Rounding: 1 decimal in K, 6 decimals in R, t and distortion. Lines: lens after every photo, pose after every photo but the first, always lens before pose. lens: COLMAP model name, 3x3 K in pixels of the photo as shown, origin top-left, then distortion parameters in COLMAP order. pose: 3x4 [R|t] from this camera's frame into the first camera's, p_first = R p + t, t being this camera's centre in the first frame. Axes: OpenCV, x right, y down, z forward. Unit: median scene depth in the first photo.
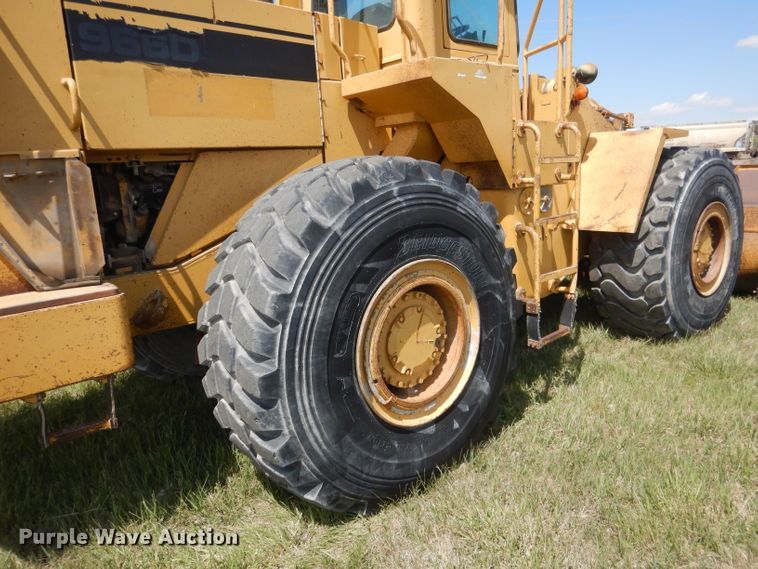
lens RADIAL K [[544.1, 0, 376.9], [0, 544.1, 277.1], [0, 0, 1]] dist [0.003532, -0.003623]
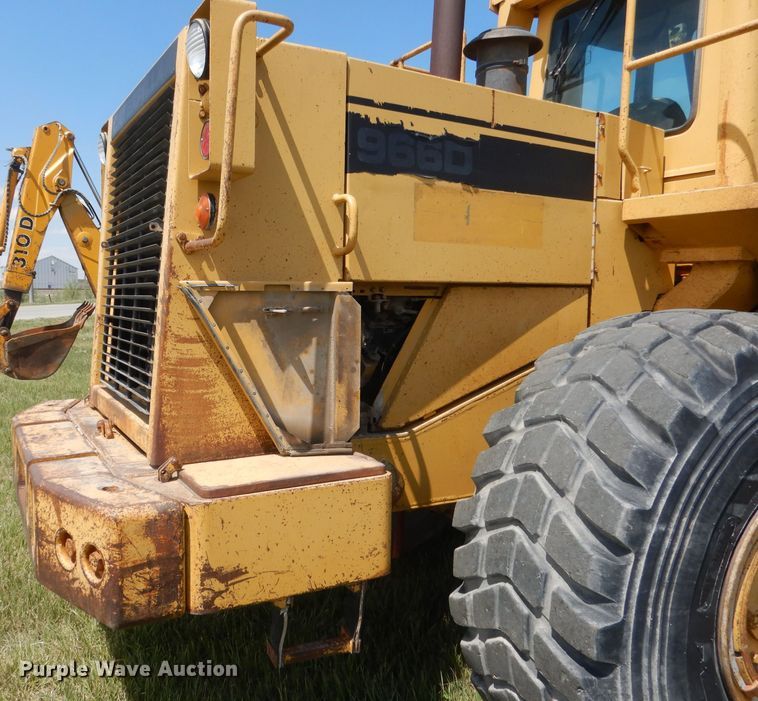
lens RADIAL K [[665.7, 0, 294.4], [0, 665.7, 343.8], [0, 0, 1]] dist [0.010870, 0.011004]
pose [[0.966051, 0.085477, -0.243802, -0.351629], [-0.111324, 0.989303, -0.094266, -0.041116], [0.233137, 0.118207, 0.965233, 0.050315]]
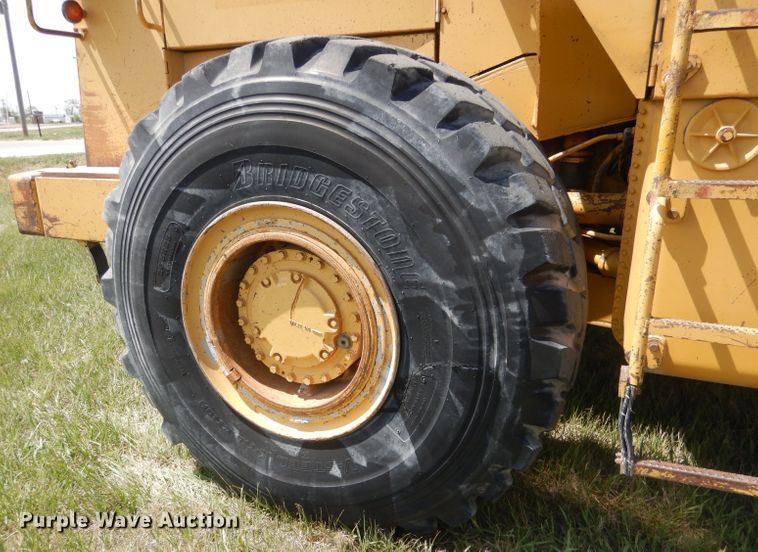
lens RADIAL K [[579.3, 0, 354.5], [0, 579.3, 299.5], [0, 0, 1]] dist [0.001061, -0.004215]
pose [[0.417433, 0.317501, -0.851436, 0.784664], [-0.178758, 0.947357, 0.265631, -0.127580], [0.890952, 0.041318, 0.452214, 0.805932]]
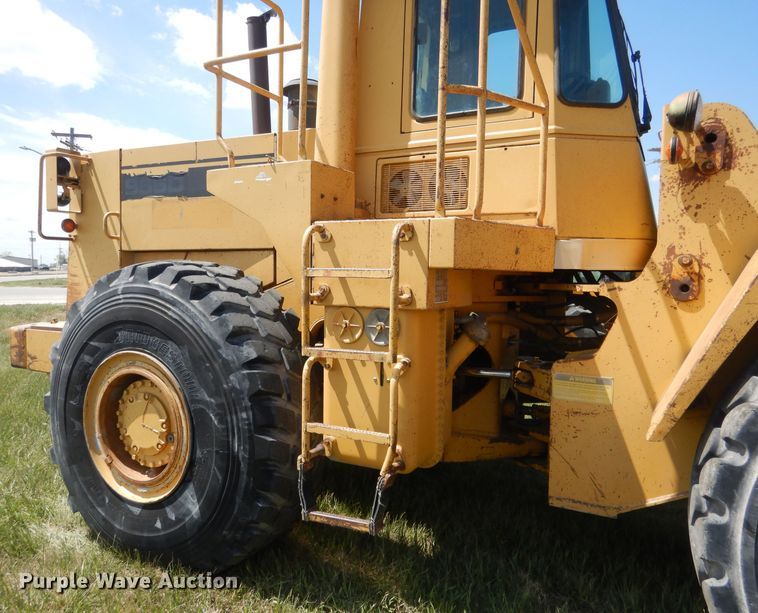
lens RADIAL K [[590.0, 0, 348.2], [0, 590.0, 297.1], [0, 0, 1]] dist [0.004827, -0.012456]
pose [[0.350760, 0.097806, -0.931344, 1.440510], [-0.204849, 0.978459, 0.025604, -0.277964], [0.913786, 0.181804, 0.363239, 0.978257]]
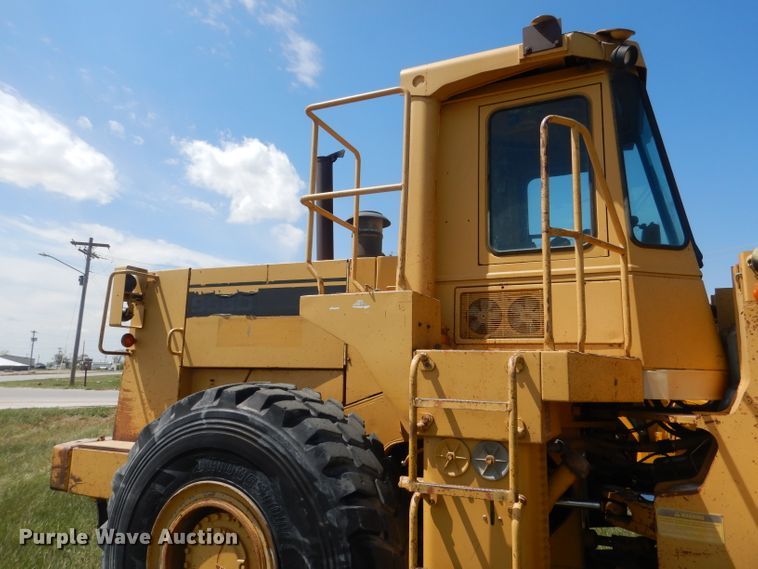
lens RADIAL K [[544.1, 0, 374.1], [0, 544.1, 273.3], [0, 0, 1]] dist [0.003532, -0.003623]
pose [[0.414354, -0.104148, -0.904137, 1.290007], [-0.215013, 0.954108, -0.208441, -0.280917], [0.884353, 0.280770, 0.372945, 0.789493]]
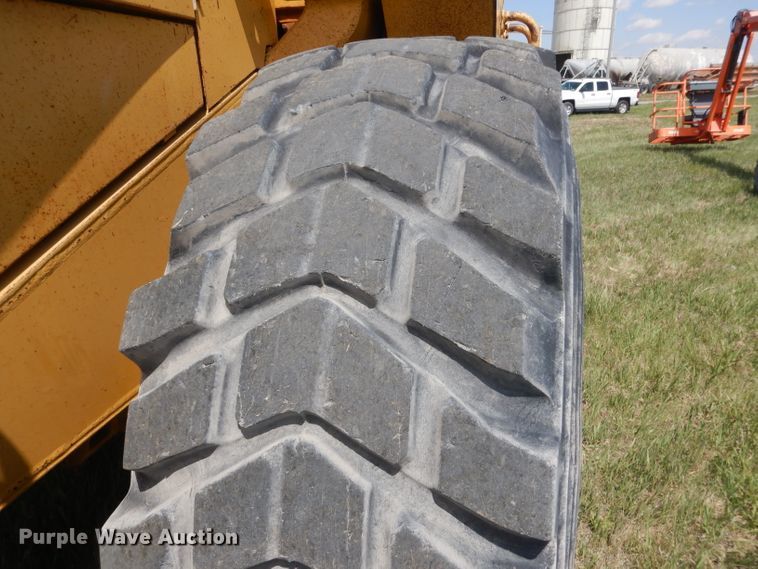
lens RADIAL K [[544.1, 0, 372.9], [0, 544.1, 283.8], [0, 0, 1]] dist [0.003532, -0.003623]
pose [[0.816851, -0.169388, 0.551419, -0.361044], [0.099492, 0.982960, 0.154568, -0.105146], [-0.568205, -0.071397, 0.819784, 0.704577]]
